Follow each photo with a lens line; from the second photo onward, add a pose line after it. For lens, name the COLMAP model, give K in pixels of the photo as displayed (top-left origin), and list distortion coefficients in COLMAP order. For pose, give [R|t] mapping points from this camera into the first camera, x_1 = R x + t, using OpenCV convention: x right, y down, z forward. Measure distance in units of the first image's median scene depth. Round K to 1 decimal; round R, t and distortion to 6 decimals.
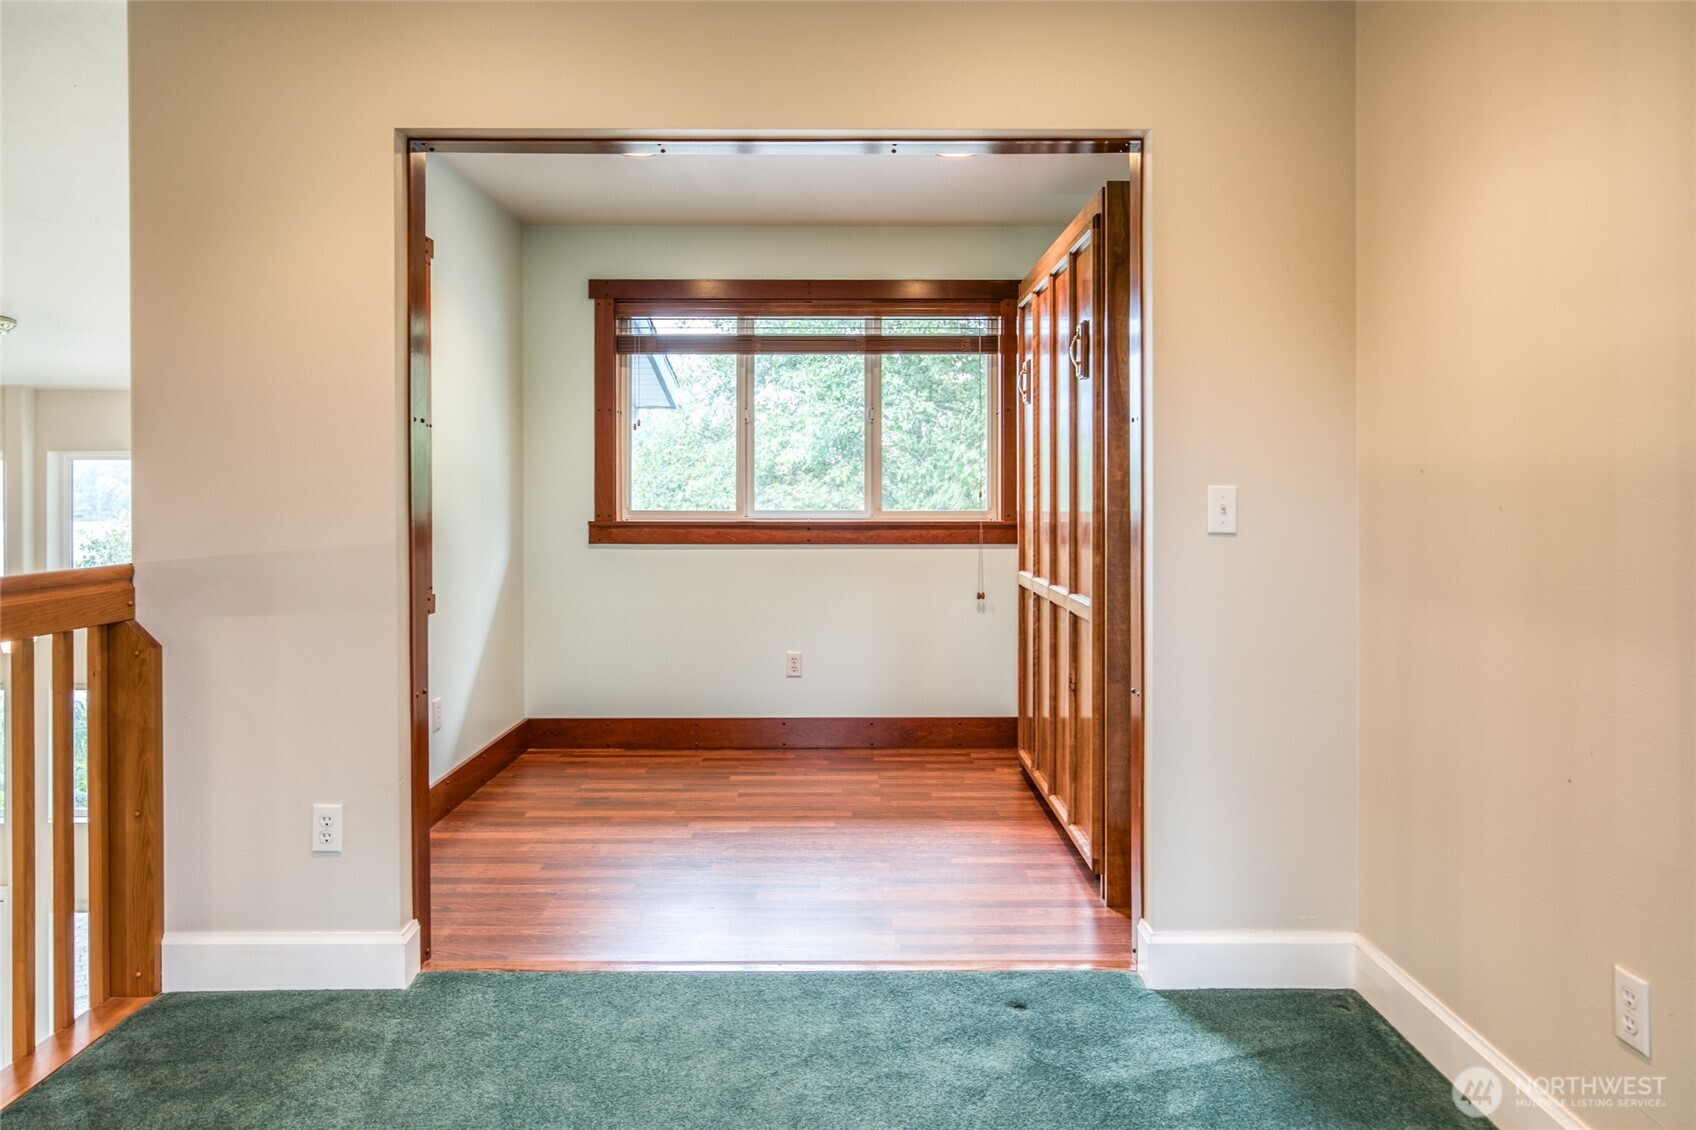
lens RADIAL K [[1109.4, 0, 837.8], [0, 1109.4, 477.8], [0, 0, 1]] dist [0.001889, 0.000685]
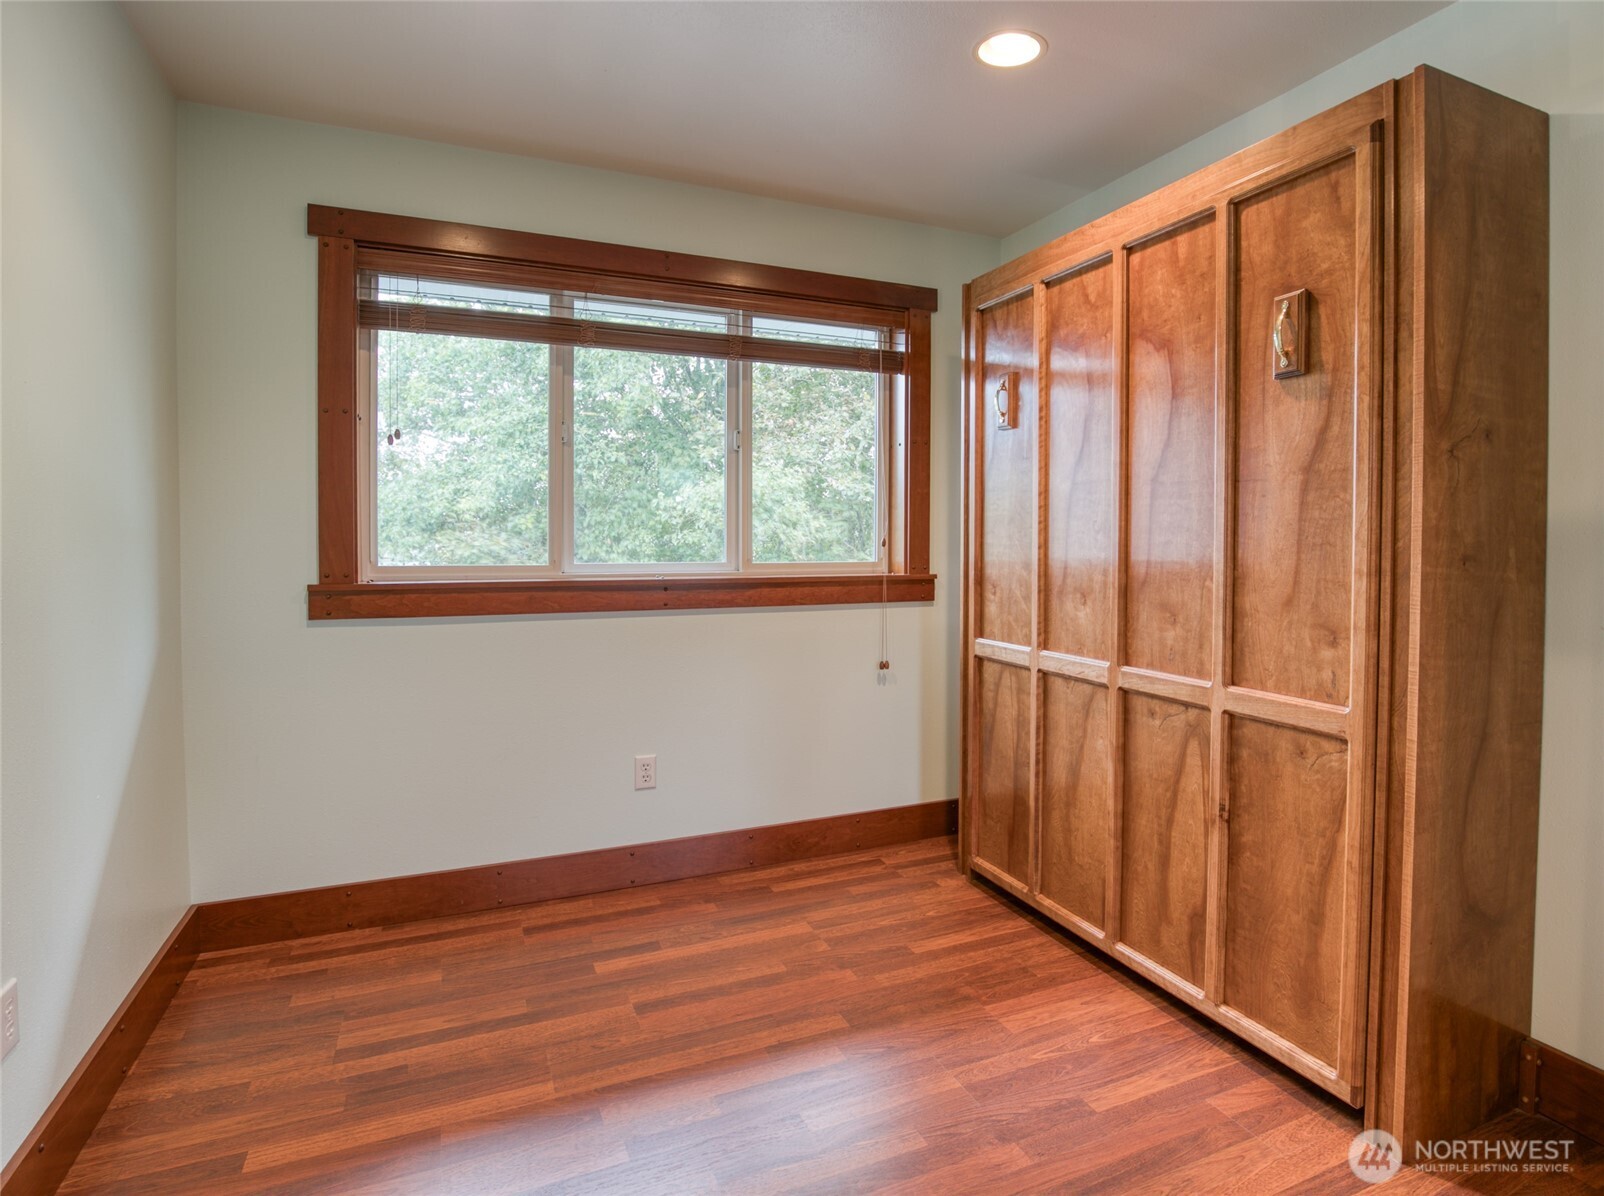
lens RADIAL K [[893.4, 0, 935.6], [0, 893.4, 552.2], [0, 0, 1]] dist [-0.030388, 0.000046]
pose [[0.886501, -0.007526, 0.462666, -0.138700], [-0.005485, 0.999627, 0.026770, 0.004593], [-0.462695, -0.026269, 0.886128, 0.384785]]
